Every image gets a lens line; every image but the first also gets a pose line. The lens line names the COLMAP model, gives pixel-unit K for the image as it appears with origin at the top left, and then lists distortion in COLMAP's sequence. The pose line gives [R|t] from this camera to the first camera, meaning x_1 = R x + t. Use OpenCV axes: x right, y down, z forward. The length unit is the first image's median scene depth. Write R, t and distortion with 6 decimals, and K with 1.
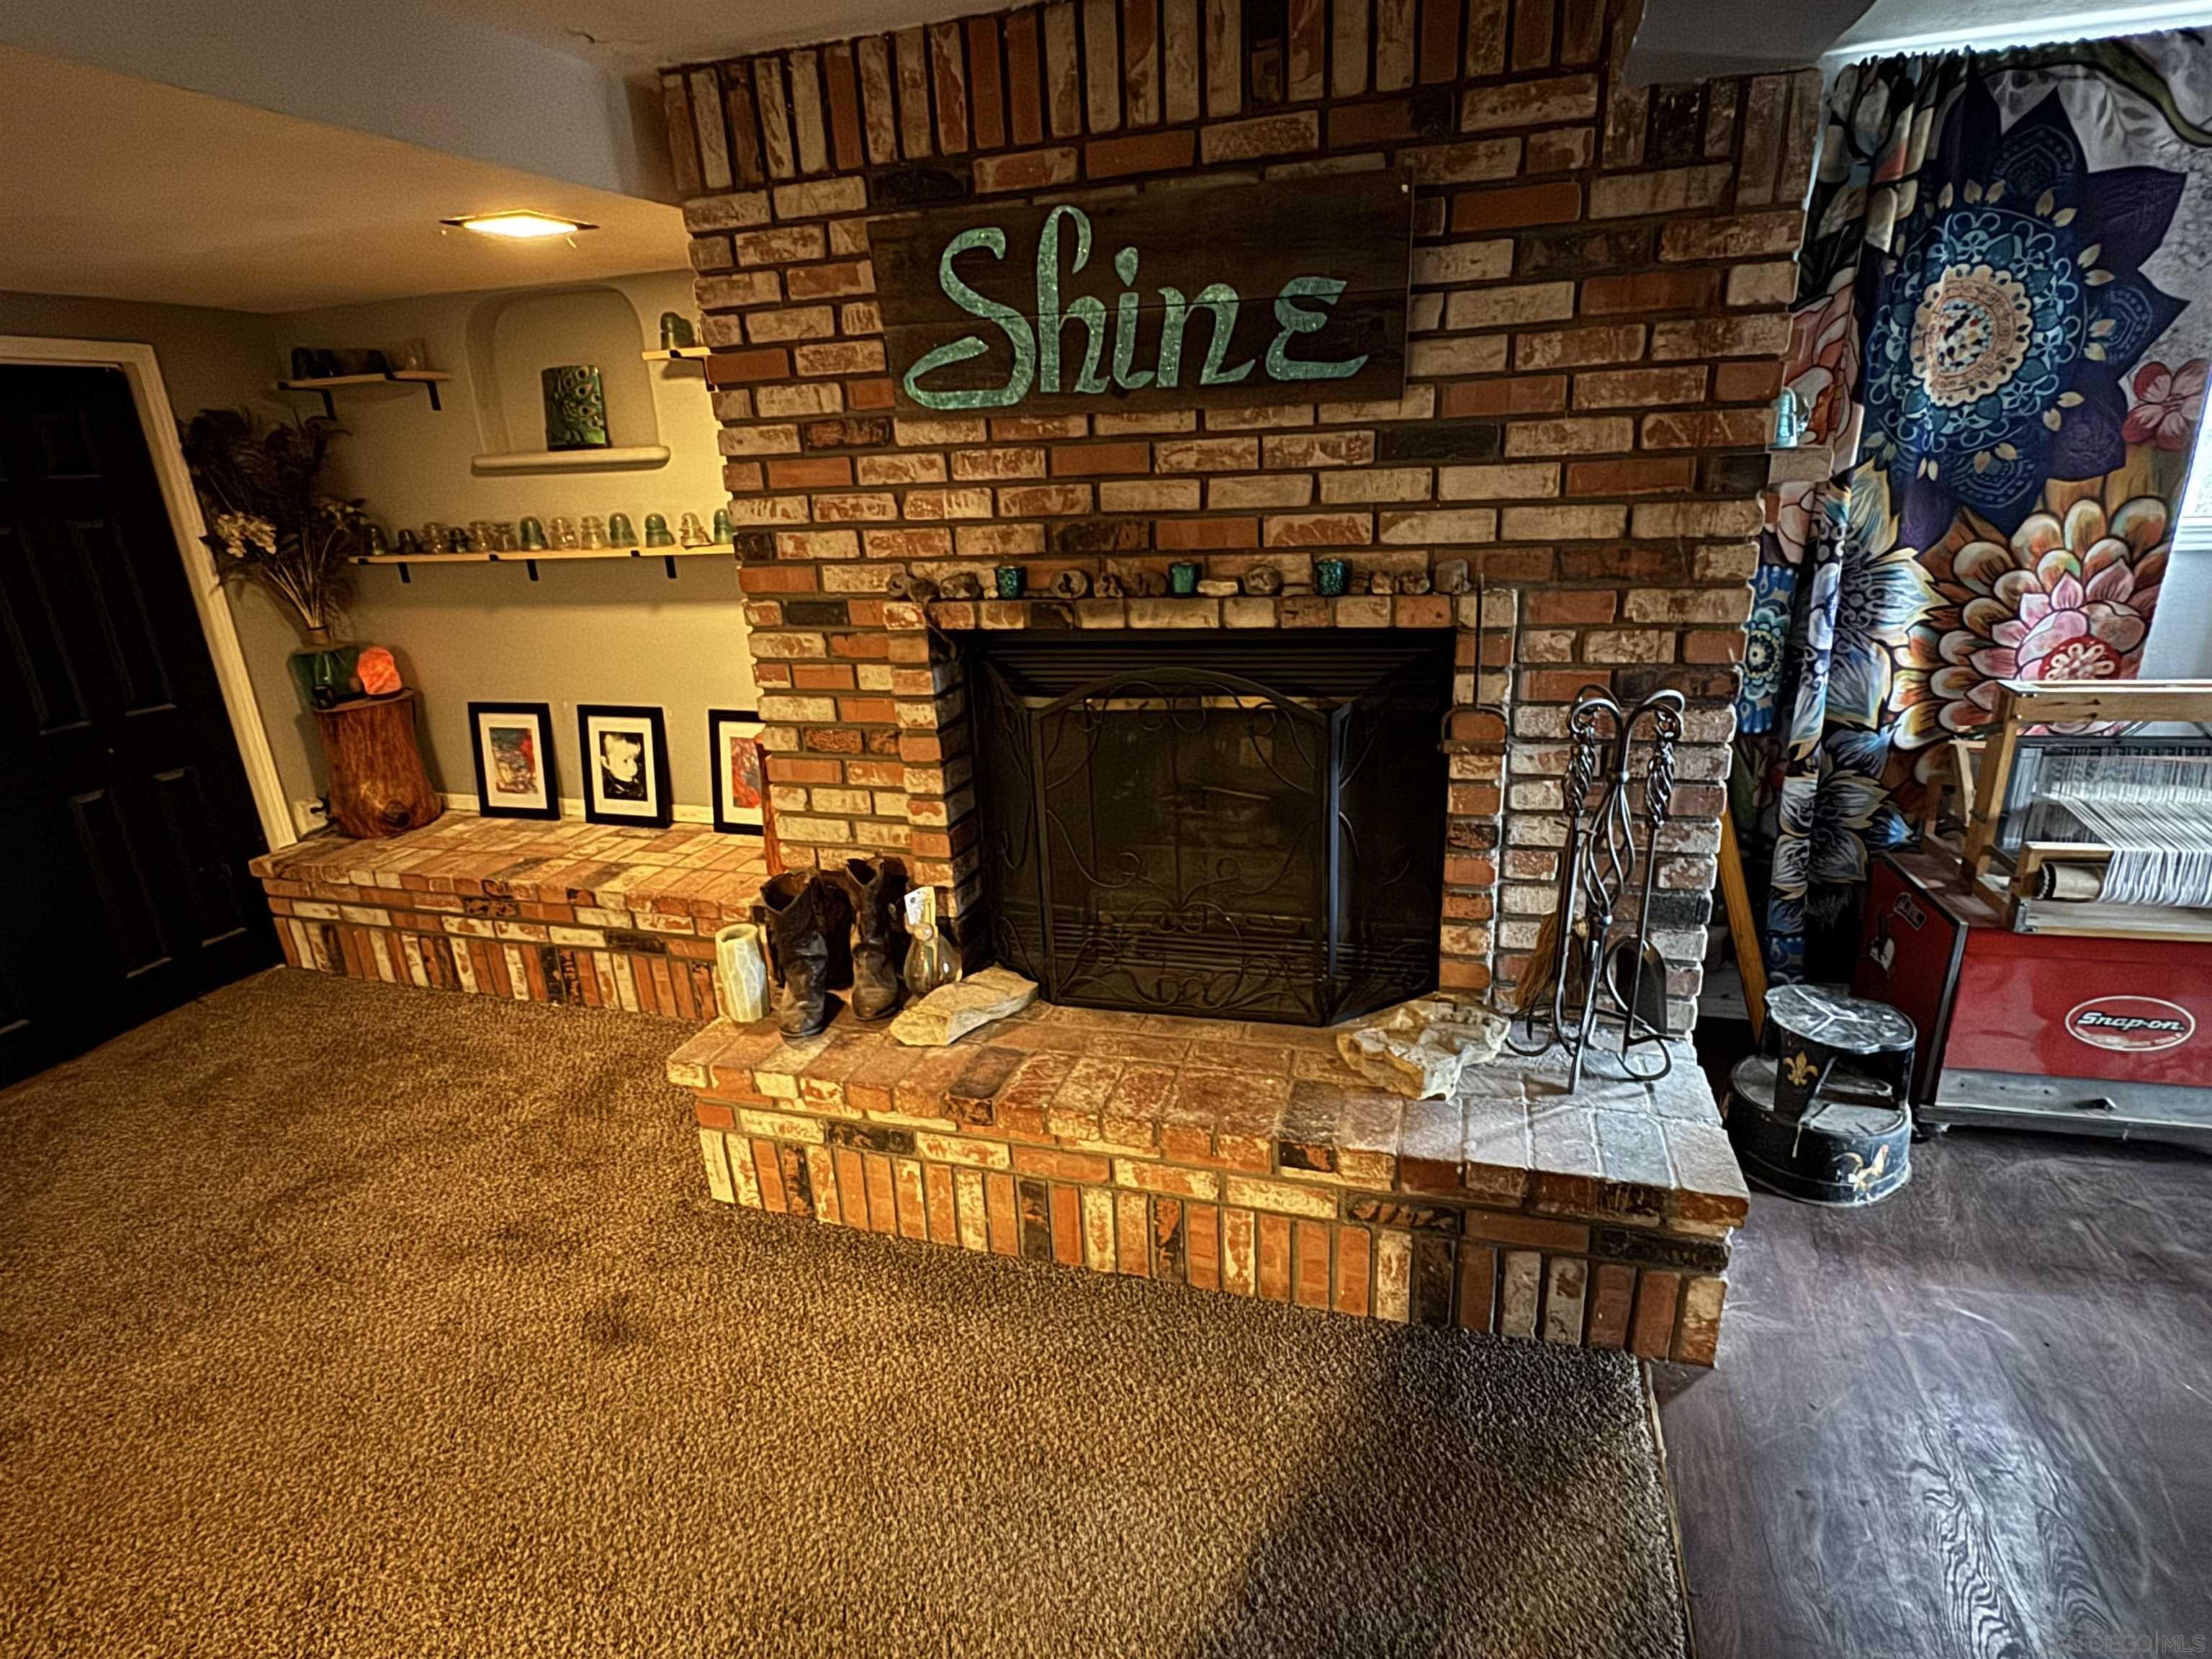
lens RADIAL K [[1122.7, 0, 1102.4], [0, 1122.7, 822.6], [0, 0, 1]] dist [0.000360, 0.001081]
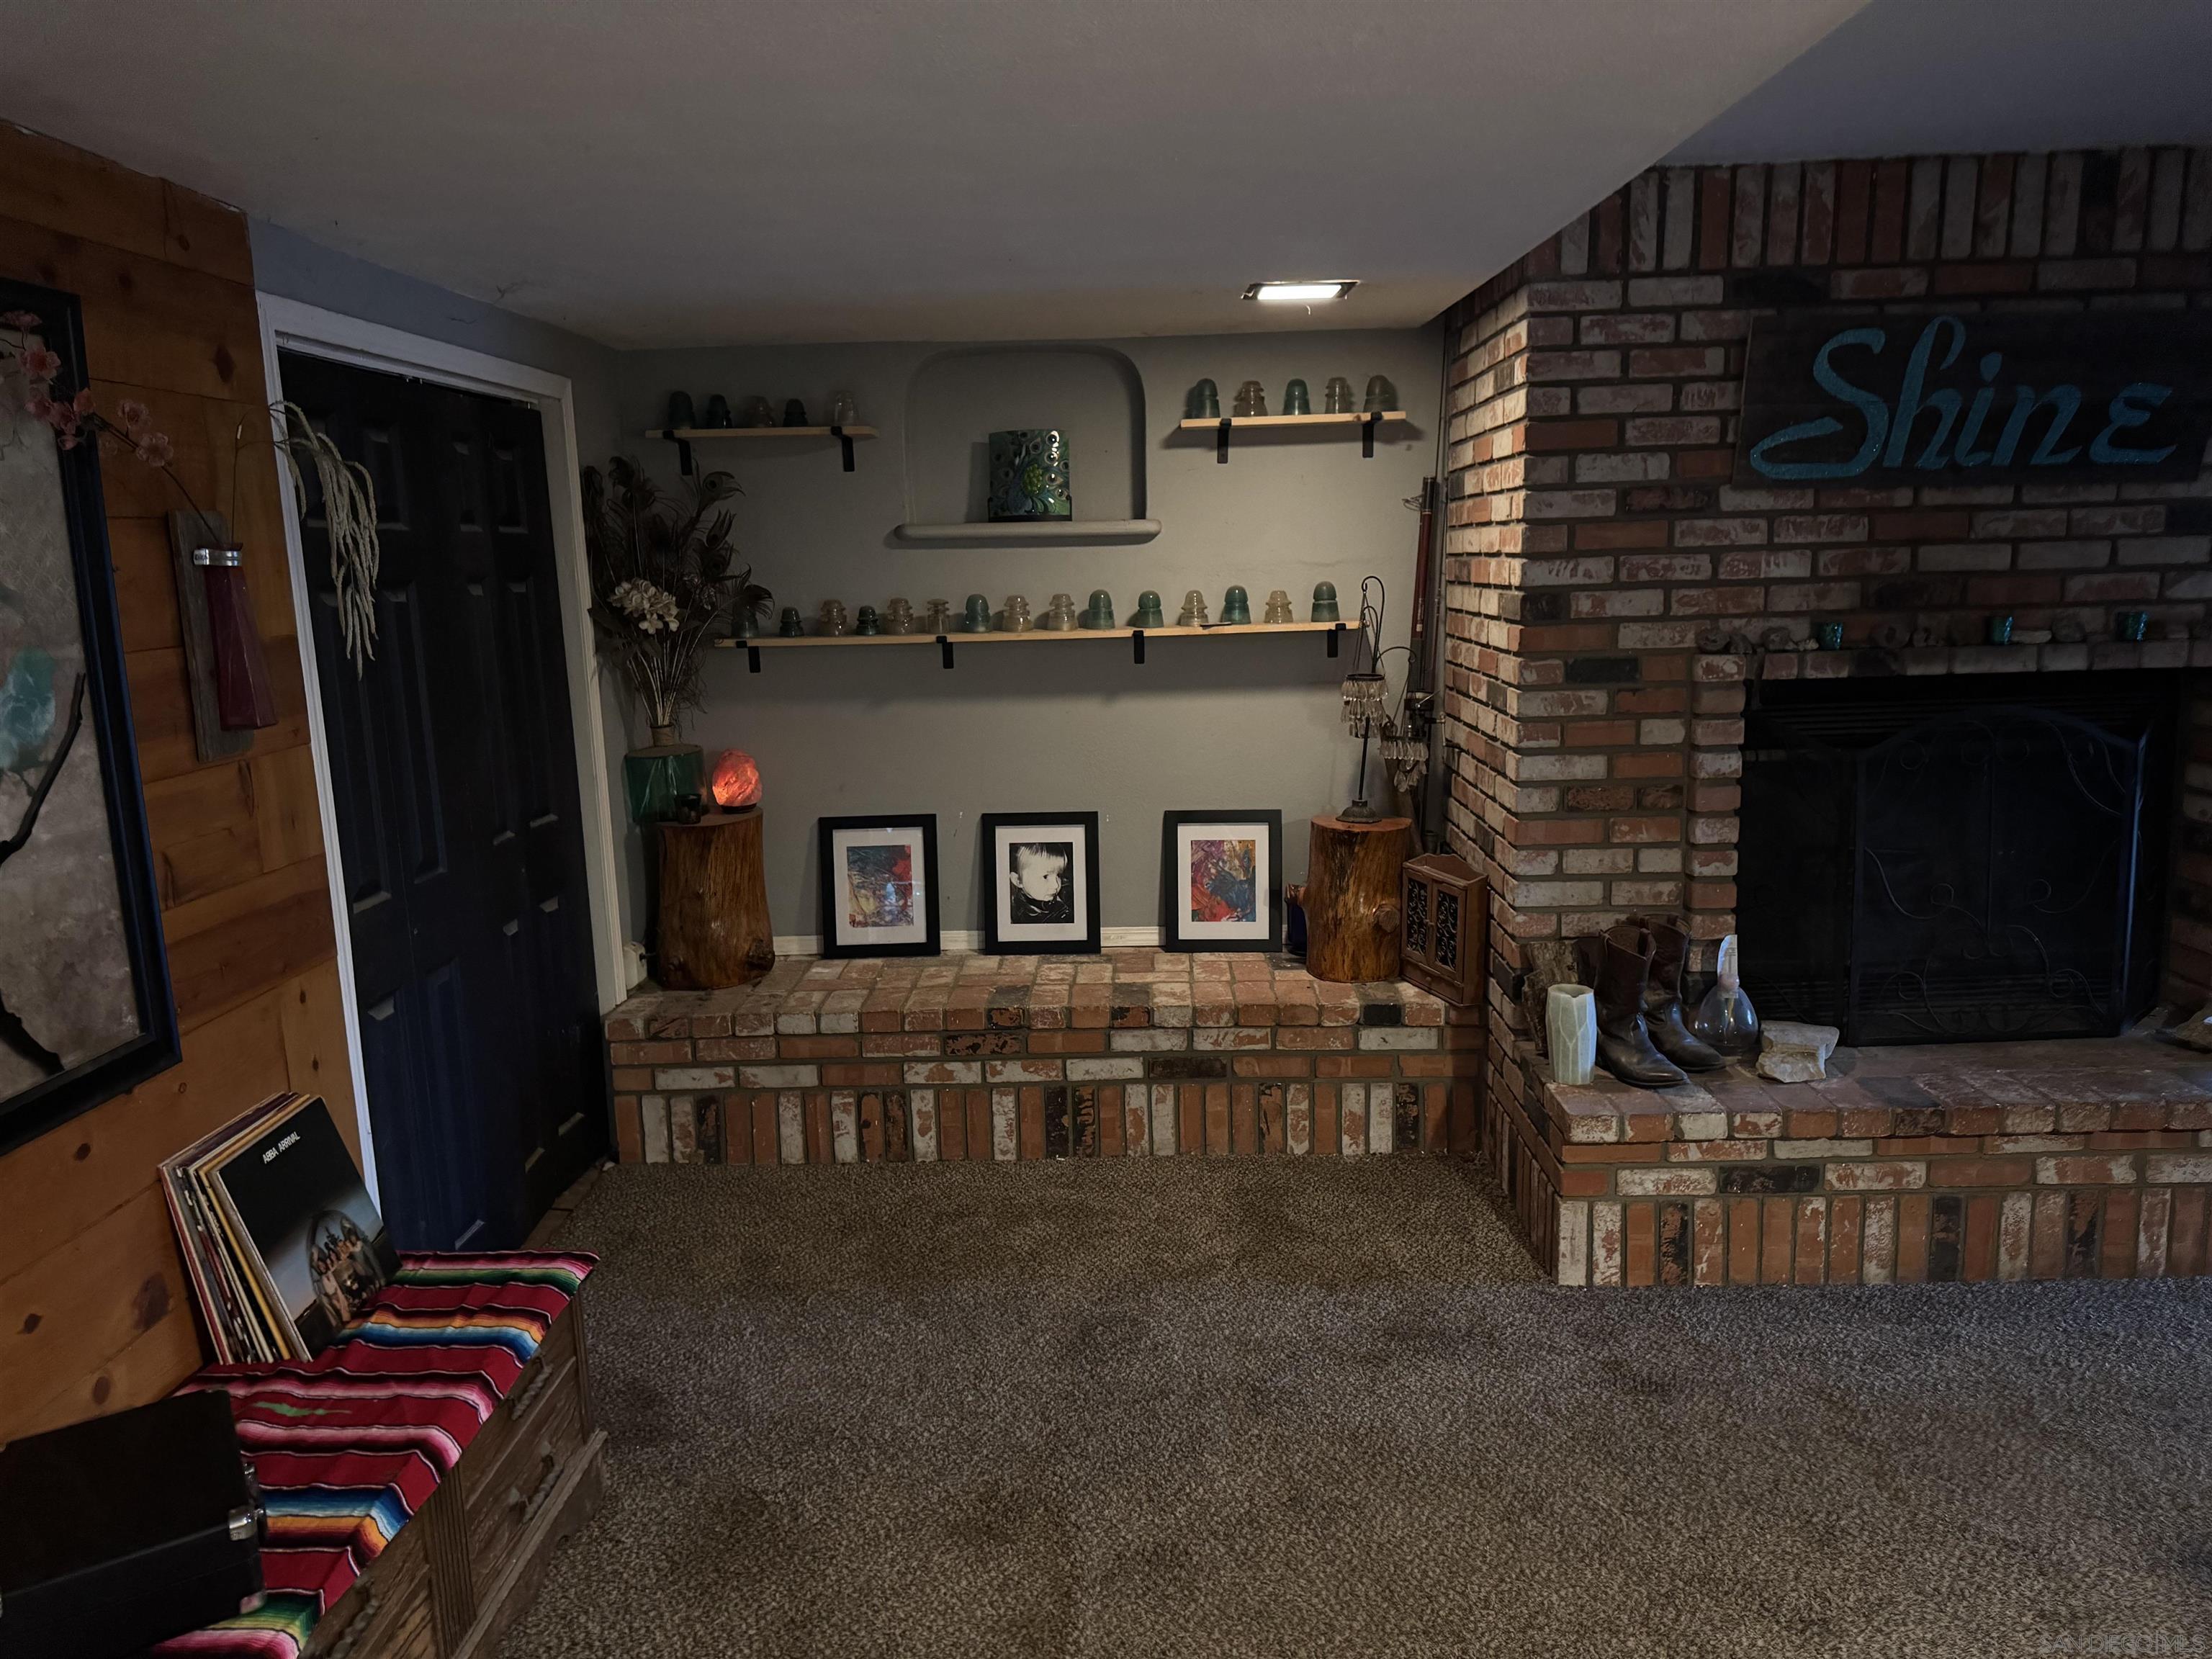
lens RADIAL K [[1580.7, 0, 1025.2], [0, 1580.7, 839.1], [0, 0, 1]] dist [0.044090, -0.048248]
pose [[0.961414, -0.027200, 0.273758, -1.170956], [0.070108, 0.986470, -0.148198, 0.141907], [-0.266023, 0.161672, 0.950313, -0.201824]]
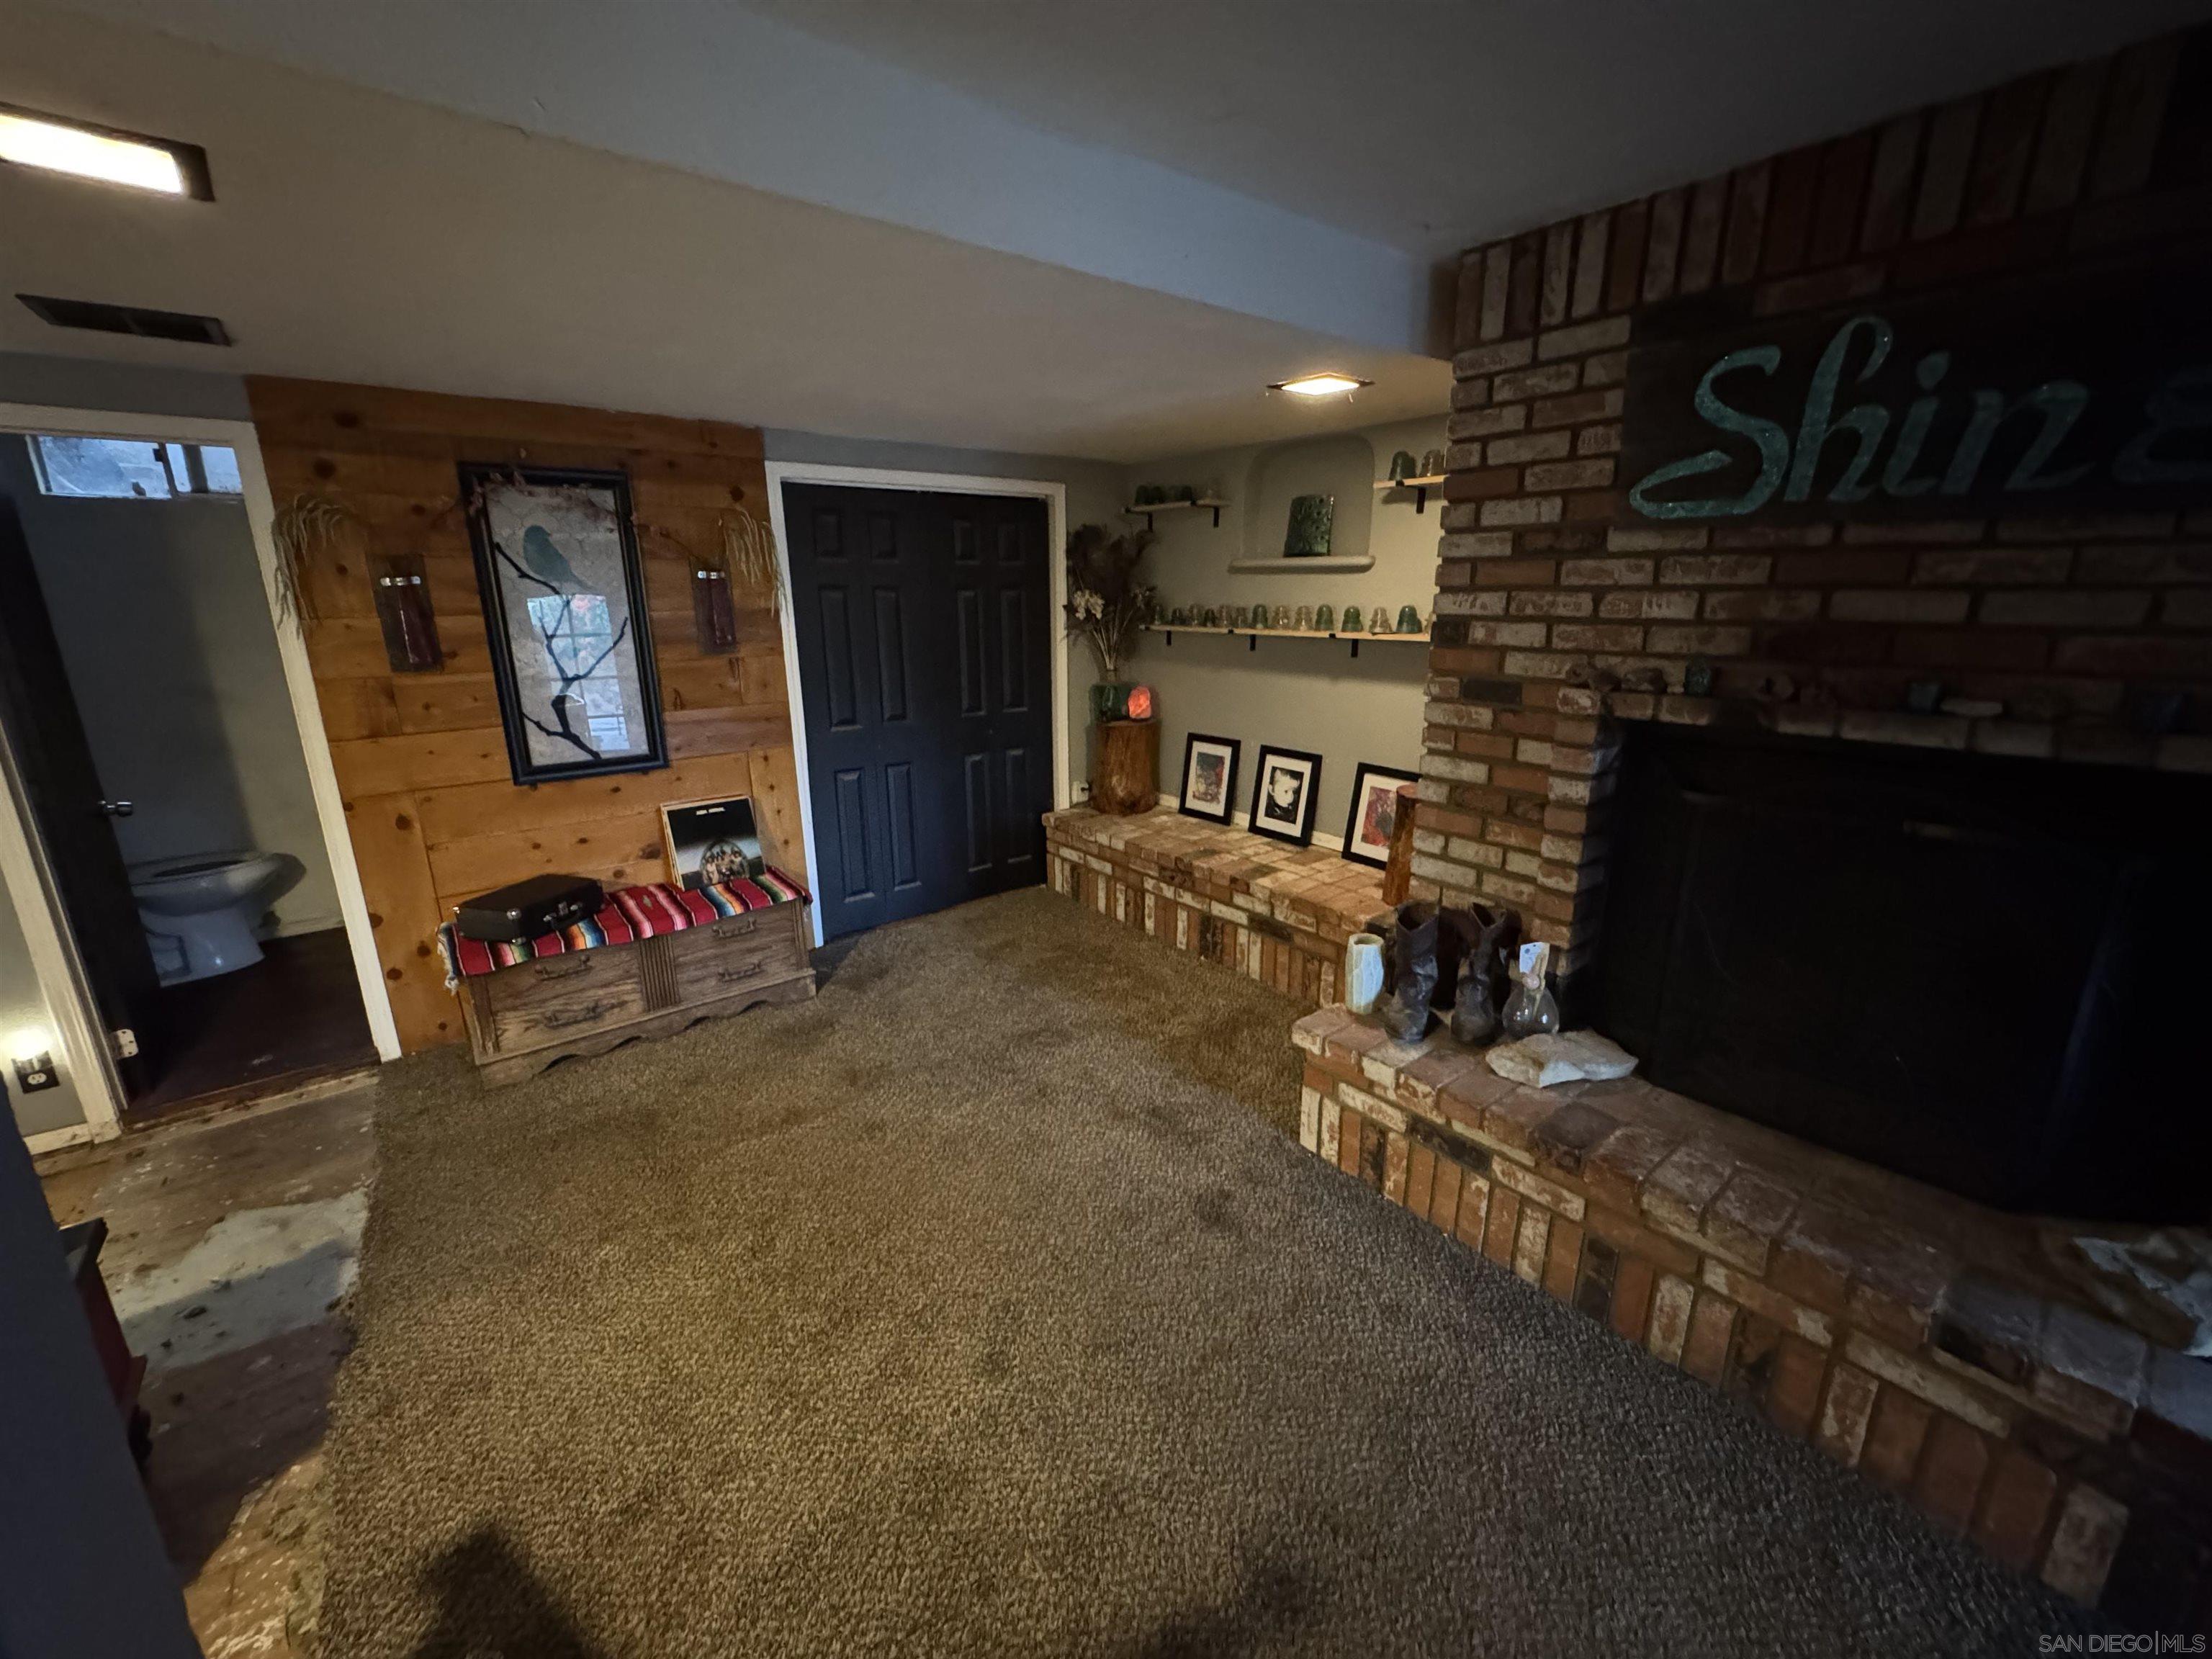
lens RADIAL K [[885.1, 0, 1105.5], [0, 885.1, 822.8], [0, 0, 1]] dist [-0.002100, 0.001053]
pose [[0.834380, 0.184153, -0.519517, -0.086613], [-0.209964, 0.977664, 0.009336, 0.024600], [0.509633, 0.101291, 0.854409, 0.017443]]
